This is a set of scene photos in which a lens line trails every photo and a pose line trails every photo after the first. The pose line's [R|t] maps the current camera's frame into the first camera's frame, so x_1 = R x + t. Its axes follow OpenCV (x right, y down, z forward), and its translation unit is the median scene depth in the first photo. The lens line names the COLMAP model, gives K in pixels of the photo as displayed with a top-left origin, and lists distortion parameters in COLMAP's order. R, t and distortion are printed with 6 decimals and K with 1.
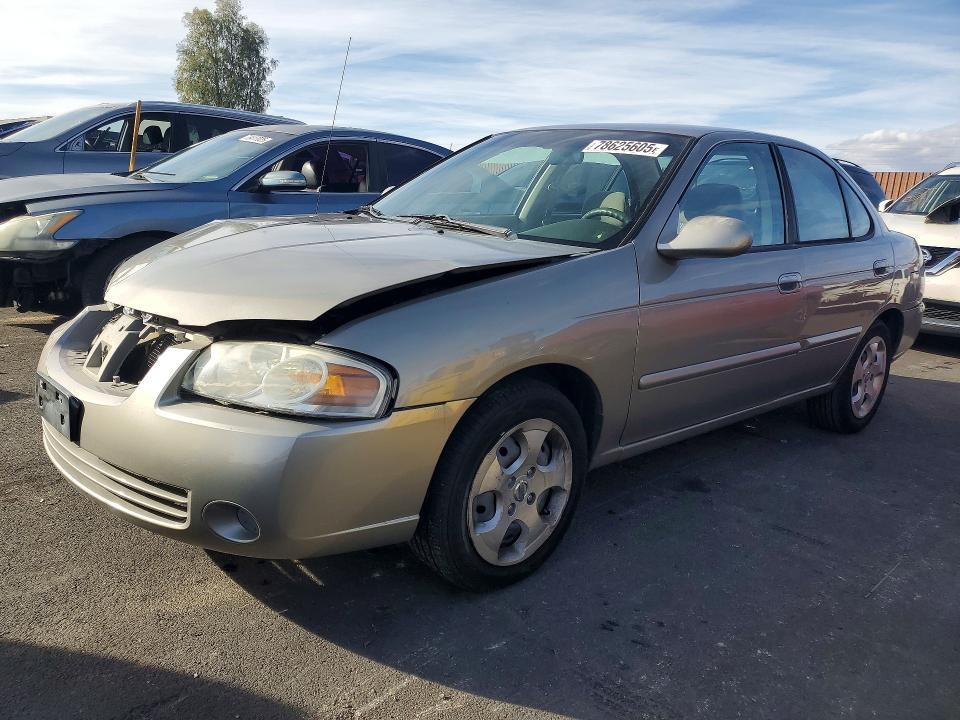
lens RADIAL K [[826.0, 0, 480.0], [0, 826.0, 360.0], [0, 0, 1]] dist [0.027384, 0.001382]
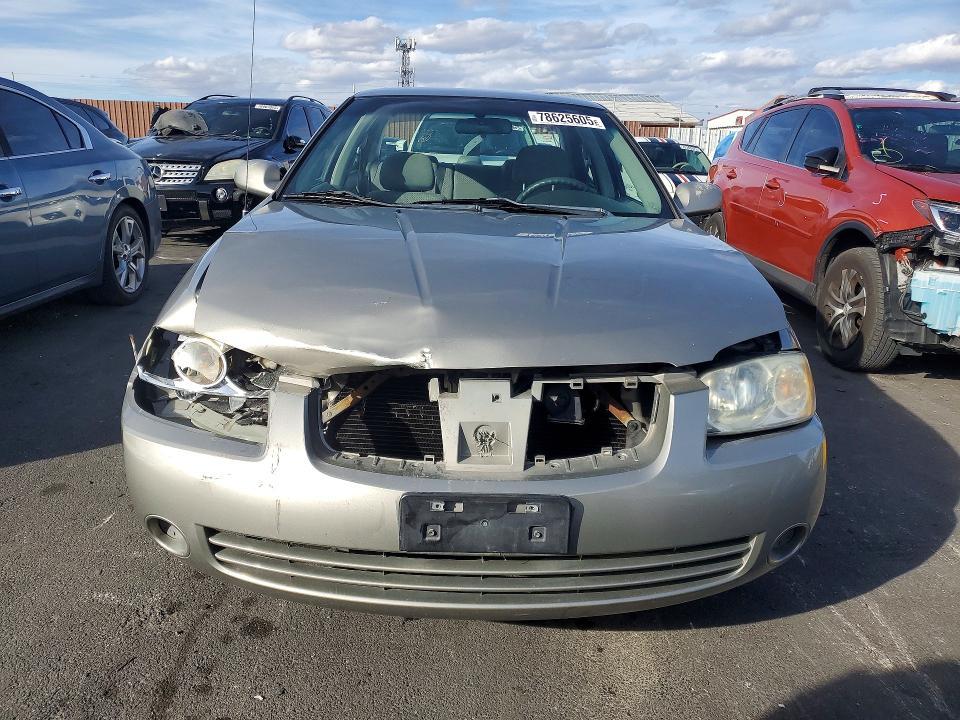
lens RADIAL K [[808.2, 0, 480.0], [0, 808.2, 360.0], [0, 0, 1]] dist [0.002654, 0.006864]
pose [[0.617689, -0.234515, 0.750641, -0.124897], [0.157782, 0.972050, 0.173852, -0.025199], [-0.770431, 0.011051, 0.637427, 0.069699]]
